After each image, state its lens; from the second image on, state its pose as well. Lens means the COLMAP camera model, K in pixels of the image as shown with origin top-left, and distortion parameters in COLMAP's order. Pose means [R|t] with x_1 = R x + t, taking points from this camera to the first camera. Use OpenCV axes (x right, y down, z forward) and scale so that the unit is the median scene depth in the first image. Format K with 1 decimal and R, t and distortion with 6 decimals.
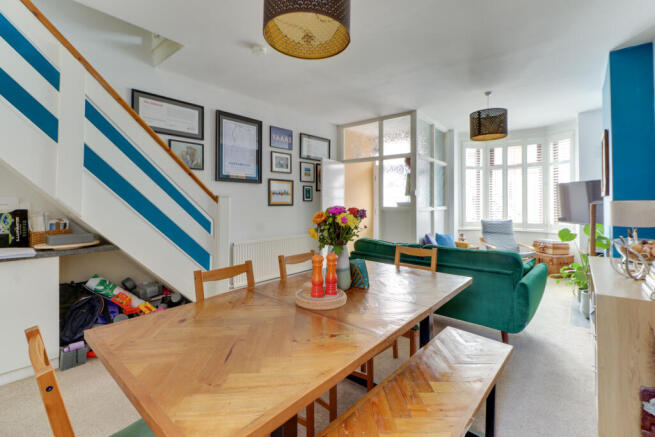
lens RADIAL K [[292.9, 0, 331.1], [0, 292.9, 200.3], [0, 0, 1]] dist [0.002633, -0.000541]
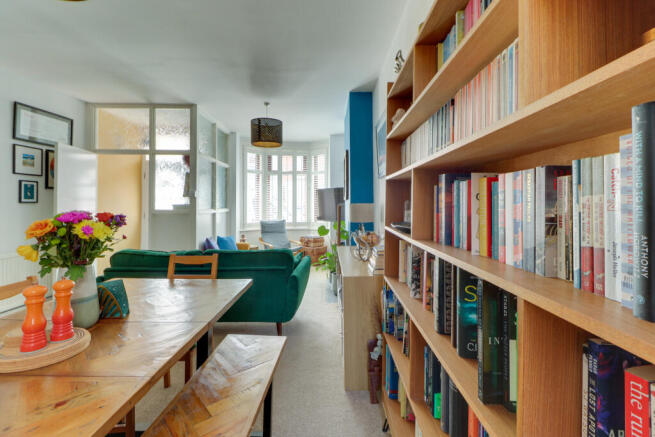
lens RADIAL K [[292.9, 0, 331.1], [0, 292.9, 200.3], [0, 0, 1]] dist [0.002633, -0.000541]
pose [[0.757920, 0.007619, 0.652304, 0.017856], [-0.003843, 0.999967, -0.007214, -0.002584], [-0.652337, 0.002961, 0.757923, 0.037989]]
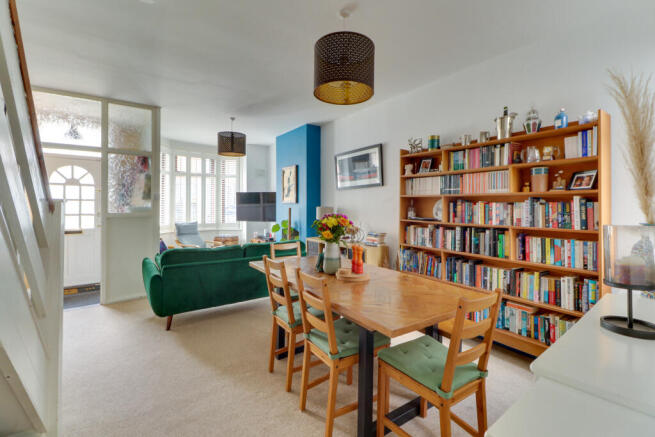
lens RADIAL K [[298.3, 0, 332.4], [0, 298.3, 201.8], [0, 0, 1]] dist [0.001972, -0.000338]
pose [[0.247914, 0.008376, 0.968746, -0.750564], [-0.010292, 0.999929, -0.006012, -0.015971], [-0.968727, -0.008480, 0.247982, 0.370289]]
